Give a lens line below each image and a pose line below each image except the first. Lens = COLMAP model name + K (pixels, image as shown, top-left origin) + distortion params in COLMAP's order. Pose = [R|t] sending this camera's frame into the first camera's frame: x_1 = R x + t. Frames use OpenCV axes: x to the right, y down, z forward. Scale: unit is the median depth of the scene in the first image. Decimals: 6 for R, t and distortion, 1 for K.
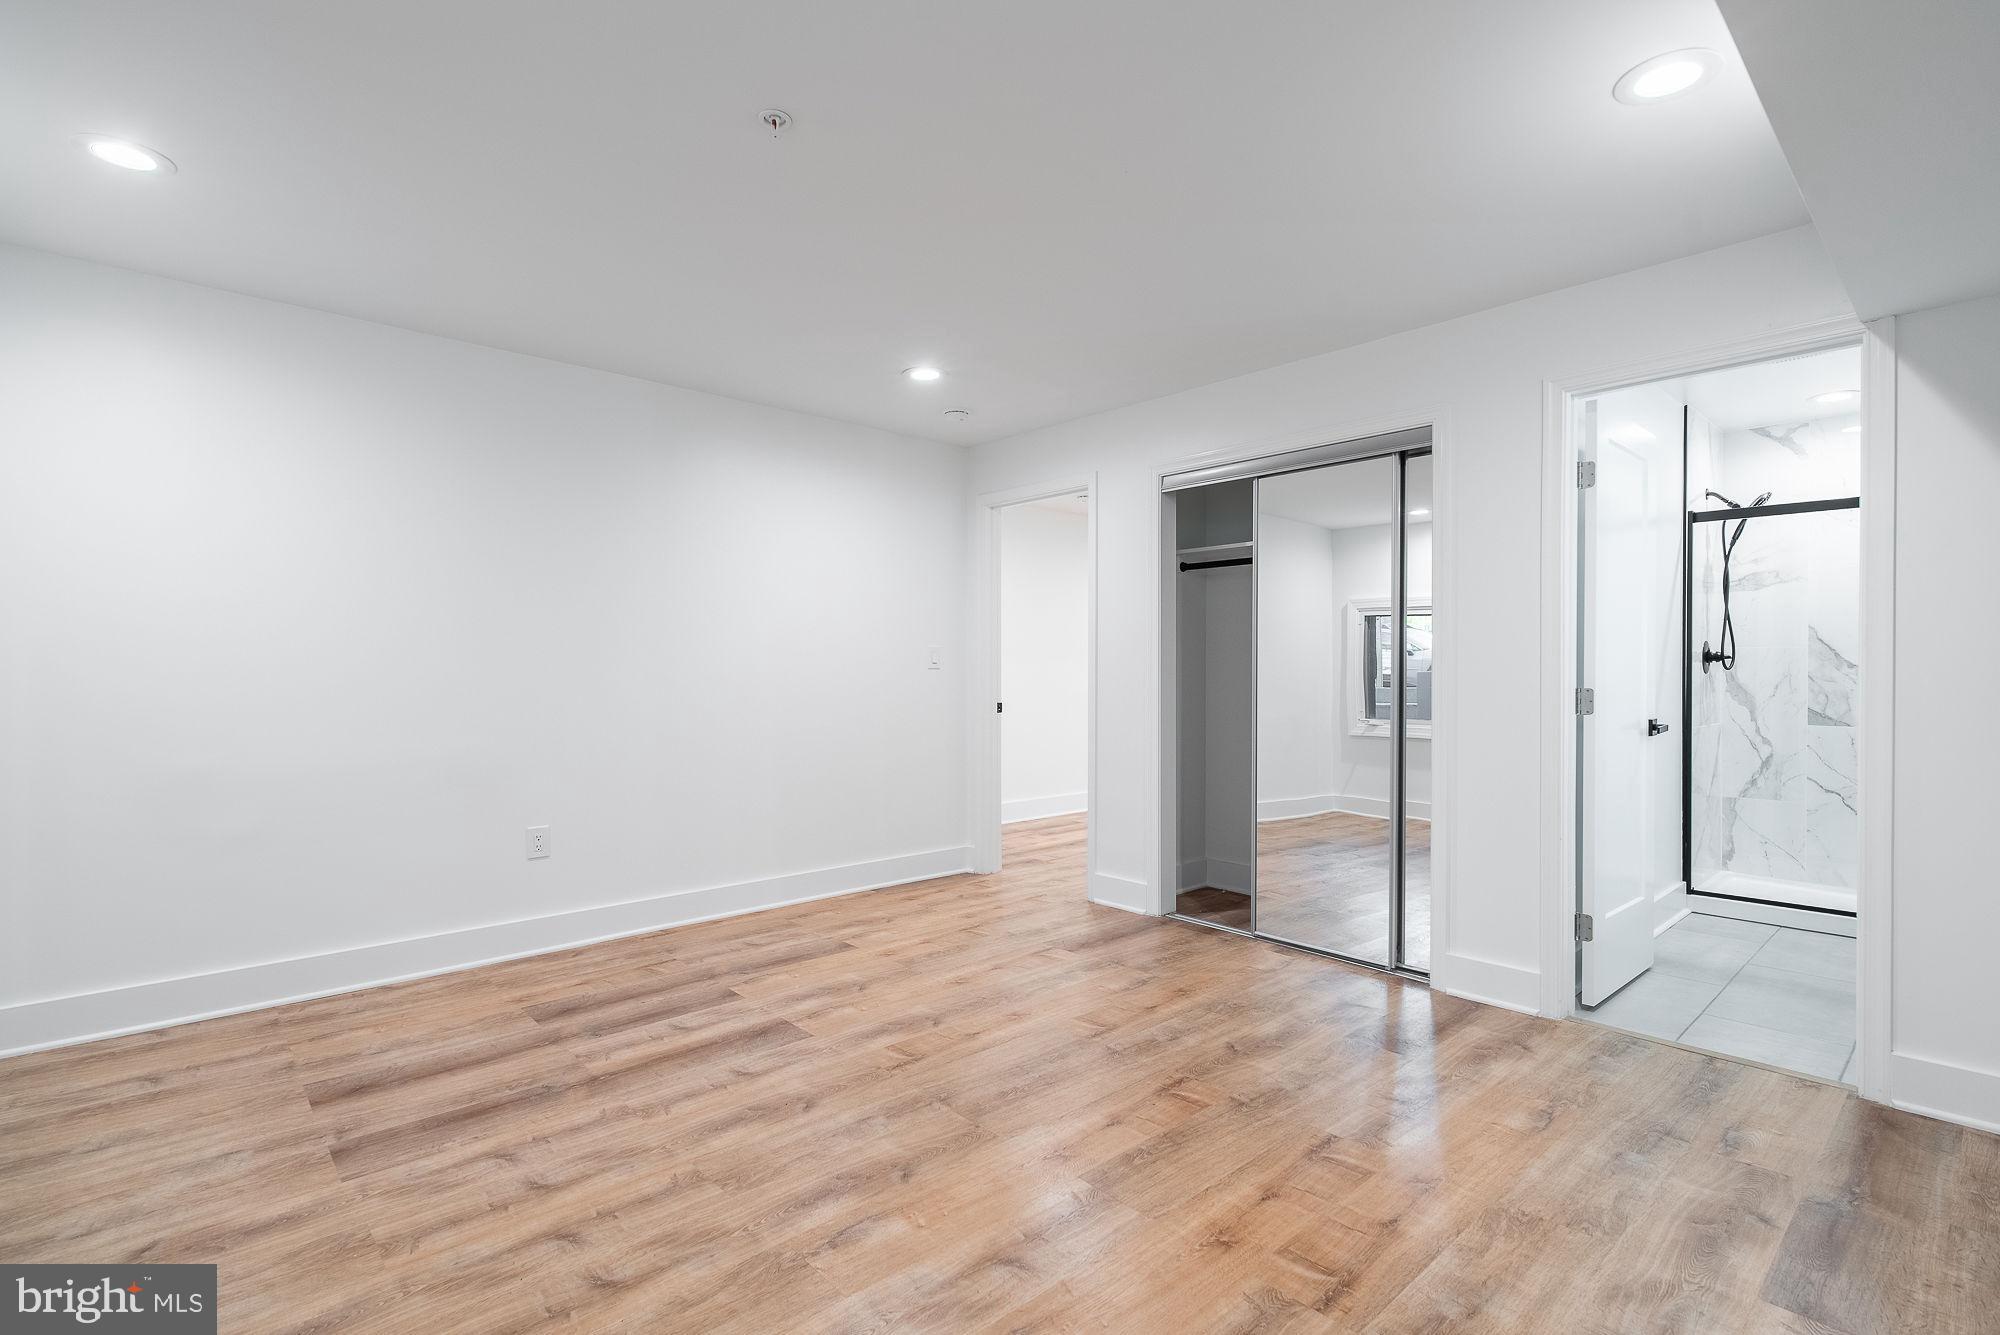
lens RADIAL K [[932.0, 0, 1002.6], [0, 932.0, 674.2], [0, 0, 1]] dist [-0.000291, -0.001022]
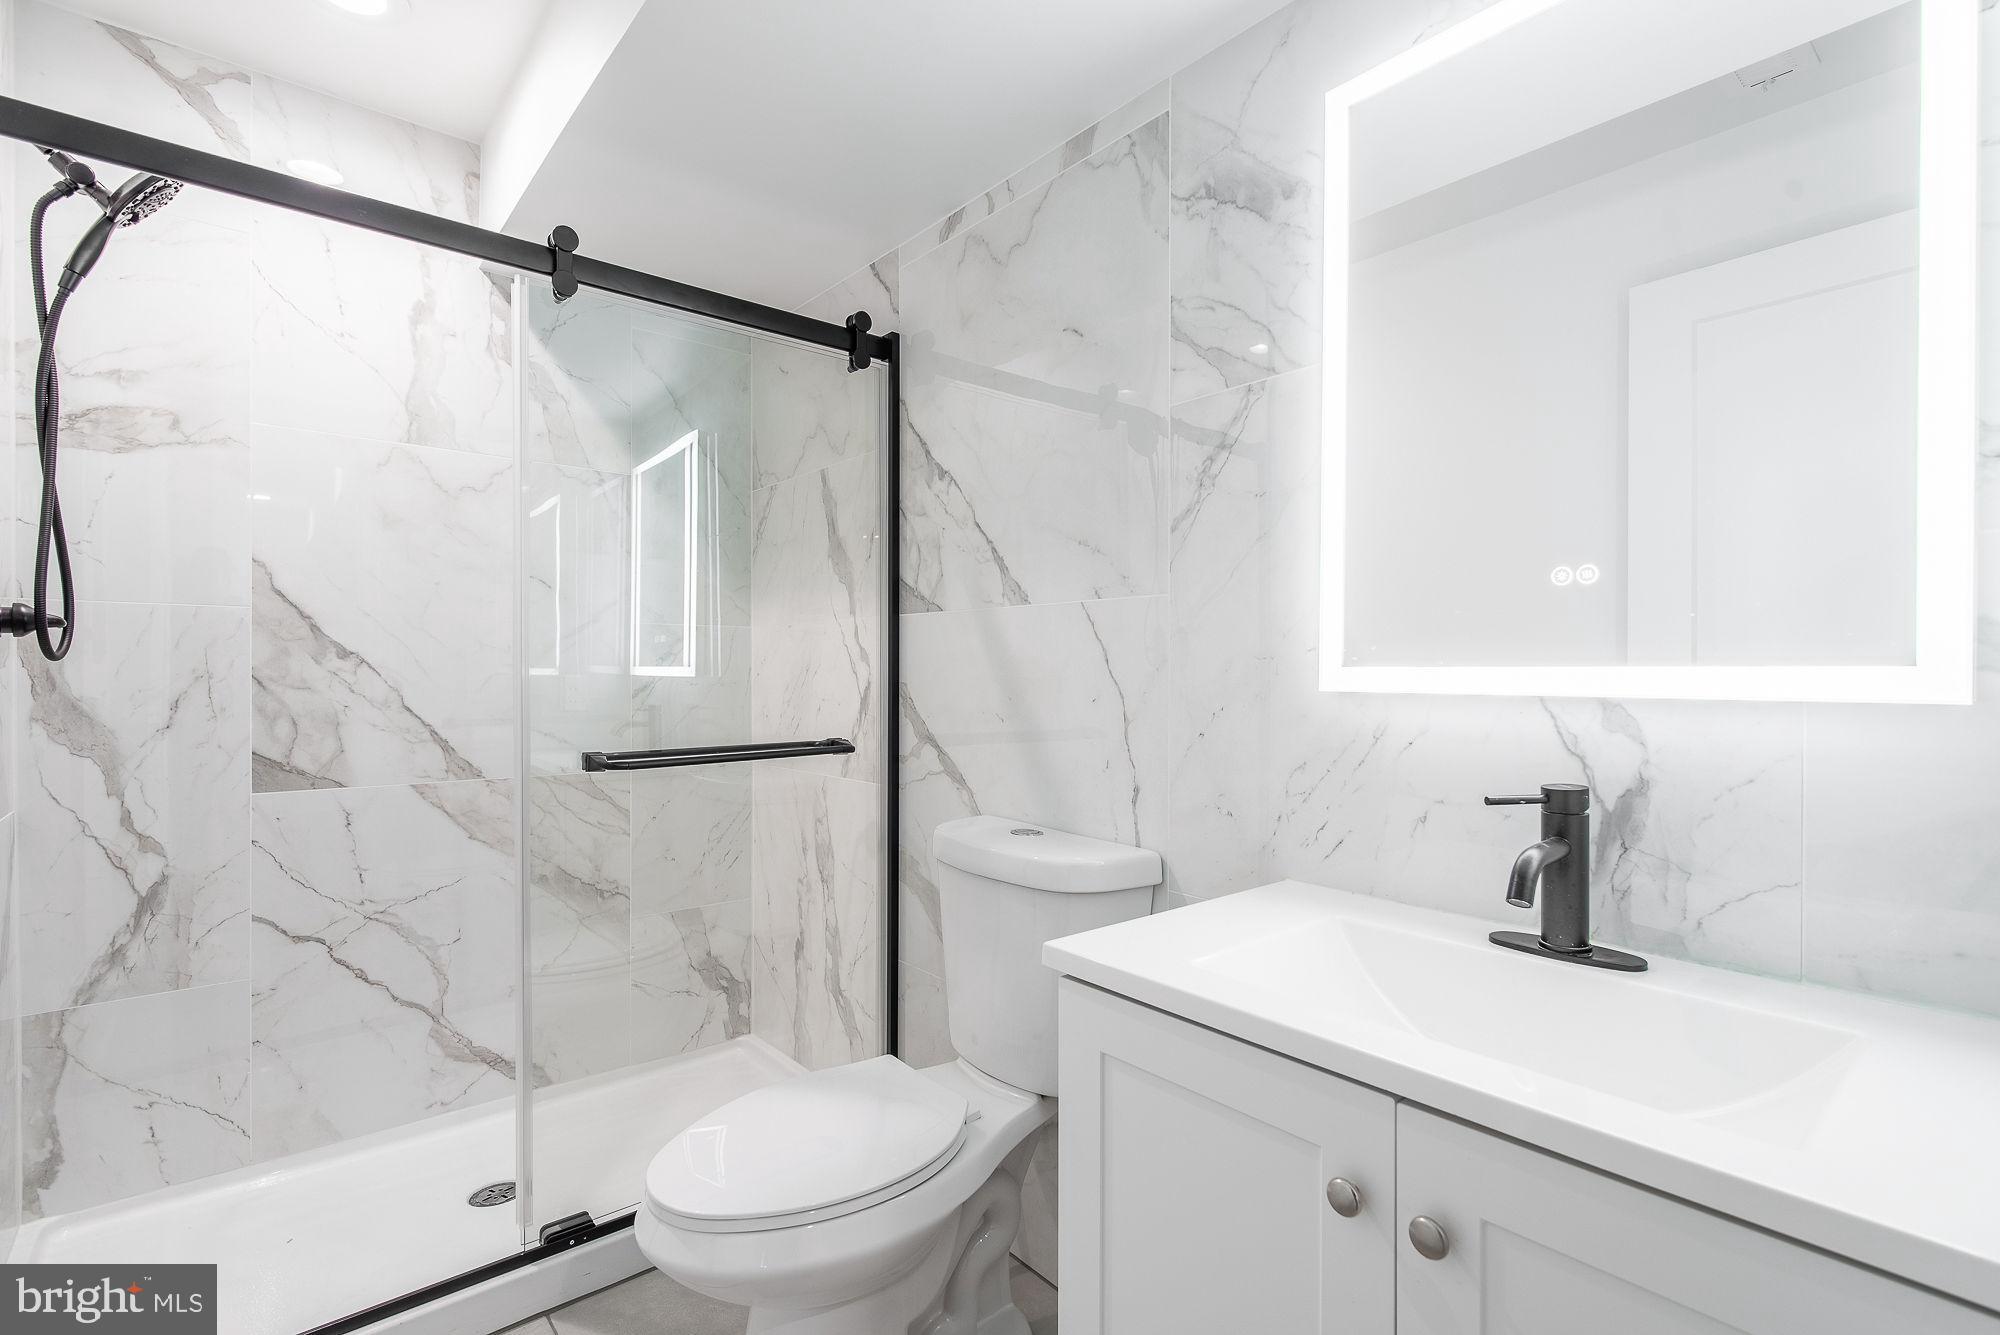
lens RADIAL K [[932.0, 0, 1002.6], [0, 932.0, 674.2], [0, 0, 1]] dist [-0.000291, -0.001022]
pose [[0.042652, -0.007968, 0.999058, 0.466835], [0.000377, 0.999968, 0.007959, -0.002662], [-0.999090, 0.000037, 0.042654, 0.655565]]
